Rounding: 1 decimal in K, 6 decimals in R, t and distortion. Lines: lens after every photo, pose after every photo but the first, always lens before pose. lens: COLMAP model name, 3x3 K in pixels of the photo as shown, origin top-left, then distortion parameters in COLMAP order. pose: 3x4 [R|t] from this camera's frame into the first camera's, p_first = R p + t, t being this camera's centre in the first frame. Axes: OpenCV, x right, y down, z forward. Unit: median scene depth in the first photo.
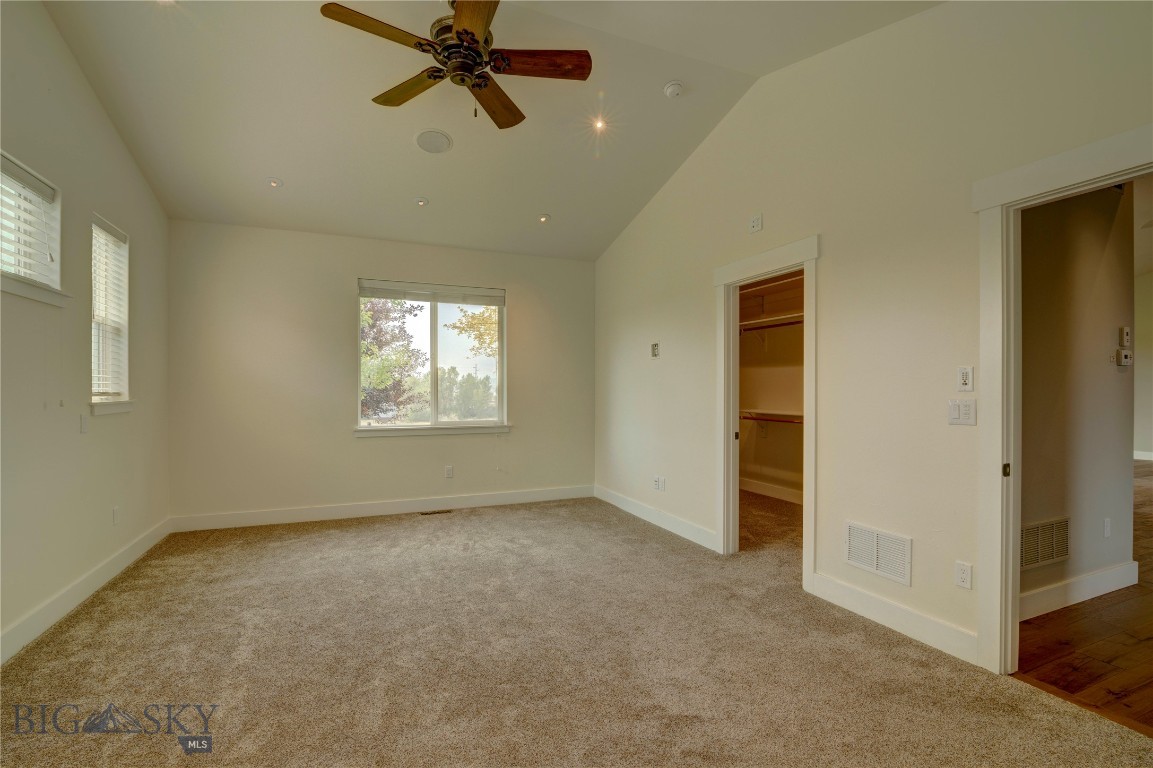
lens RADIAL K [[528.7, 0, 586.0], [0, 528.7, 391.5], [0, 0, 1]] dist [-0.019060, 0.000605]
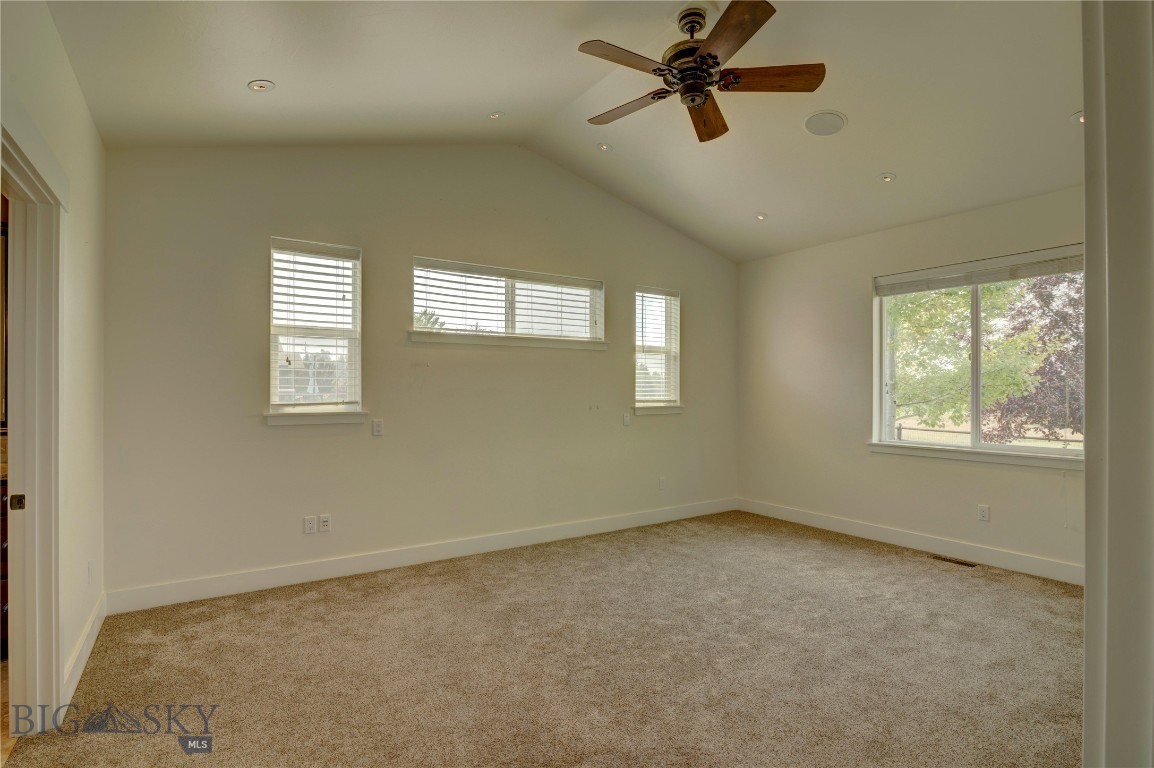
lens RADIAL K [[553.6, 0, 560.5], [0, 553.6, 387.9], [0, 0, 1]] dist [-0.025311, 0.000230]
pose [[0.162816, -0.006144, -0.986637, 0.538005], [-0.004424, 0.999966, -0.006957, -0.018585], [0.986647, 0.005497, 0.162783, 0.402544]]
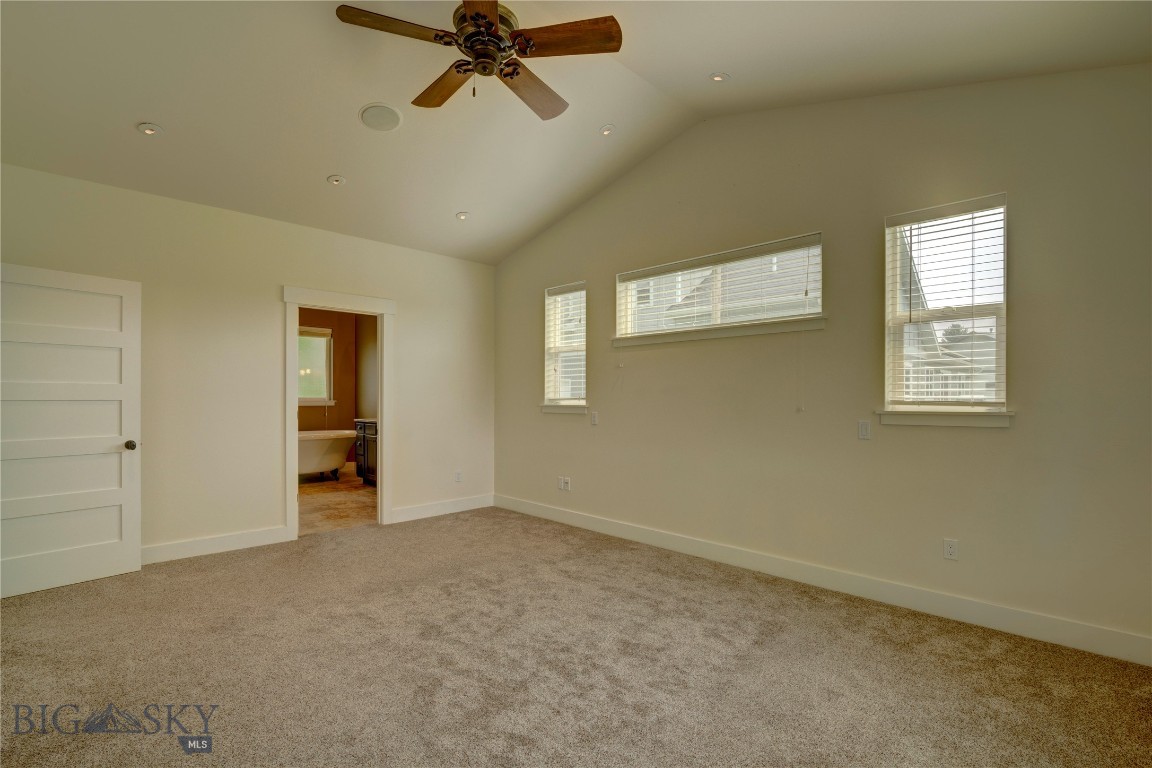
lens RADIAL K [[528.3, 0, 585.5], [0, 528.3, 391.5], [0, 0, 1]] dist [-0.019060, 0.000605]
pose [[-0.925746, 0.006526, -0.378090, -0.031386], [0.005495, 0.999978, 0.003805, -0.018263], [0.378107, 0.001445, -0.925761, 1.372601]]
